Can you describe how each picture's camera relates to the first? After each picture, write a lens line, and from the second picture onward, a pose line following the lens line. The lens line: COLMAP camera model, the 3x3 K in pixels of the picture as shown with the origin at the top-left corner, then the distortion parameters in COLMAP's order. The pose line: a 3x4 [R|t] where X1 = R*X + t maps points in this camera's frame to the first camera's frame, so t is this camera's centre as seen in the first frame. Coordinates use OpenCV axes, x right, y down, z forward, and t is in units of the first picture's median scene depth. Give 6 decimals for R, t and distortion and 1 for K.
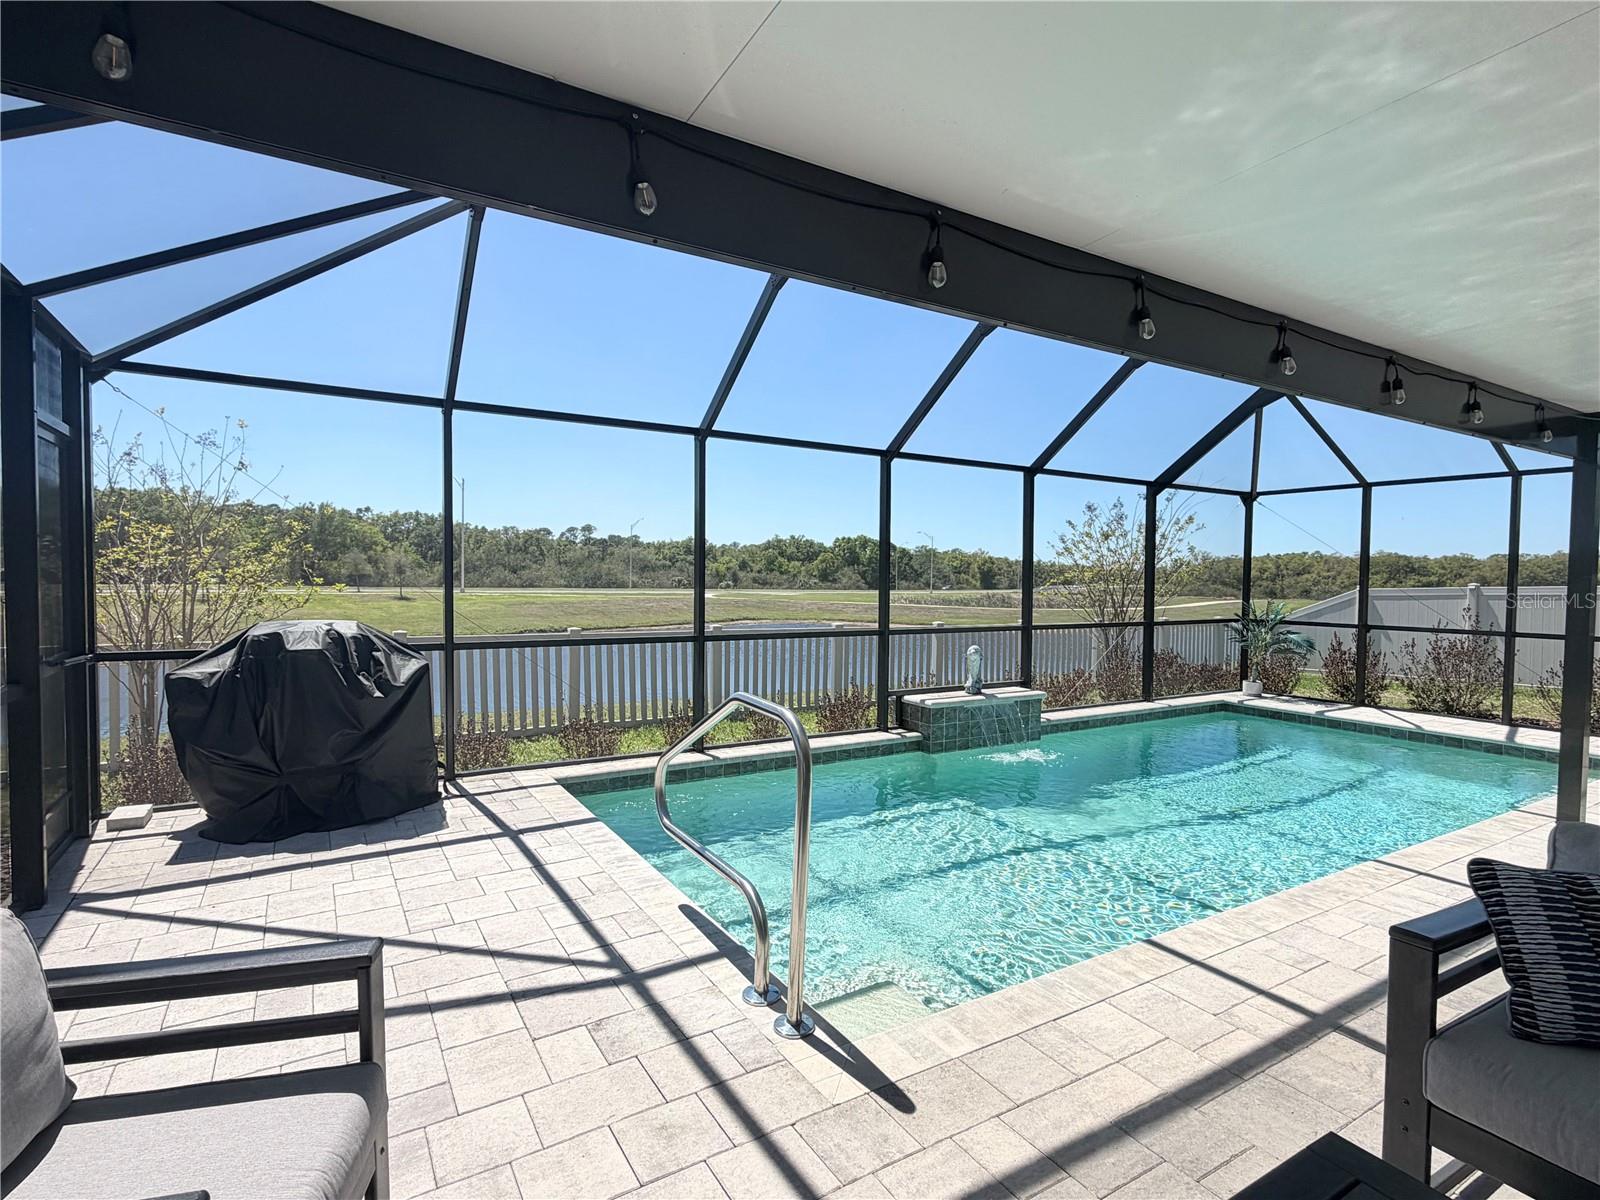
lens RADIAL K [[783.2, 0, 796.5], [0, 783.2, 600.4], [0, 0, 1]] dist [-0.001354, -0.000034]
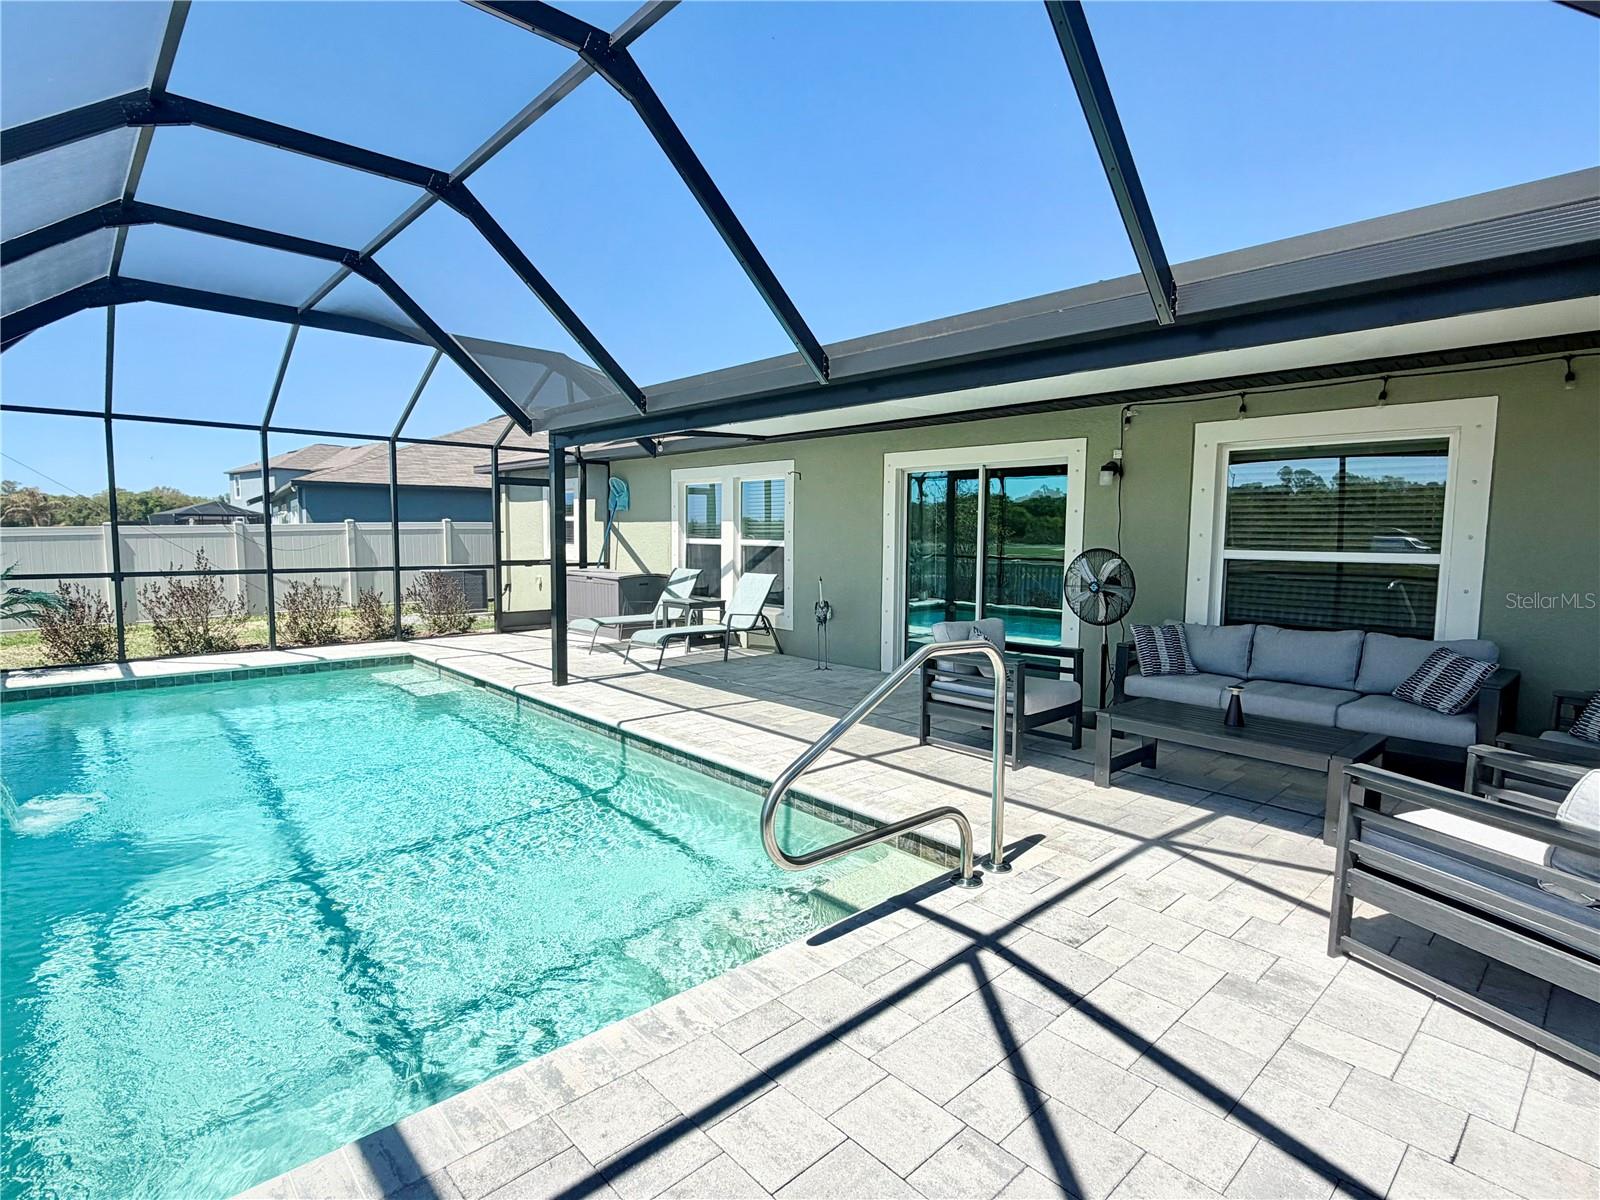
lens RADIAL K [[801.6, 0, 800.0], [0, 801.6, 600.0], [0, 0, 1]] dist [0.003129, 0.001234]
pose [[-0.190741, -0.098623, 0.976674, -1.003397], [0.018922, 0.994386, 0.104107, -0.052005], [-0.981458, 0.038338, -0.187804, 1.267035]]
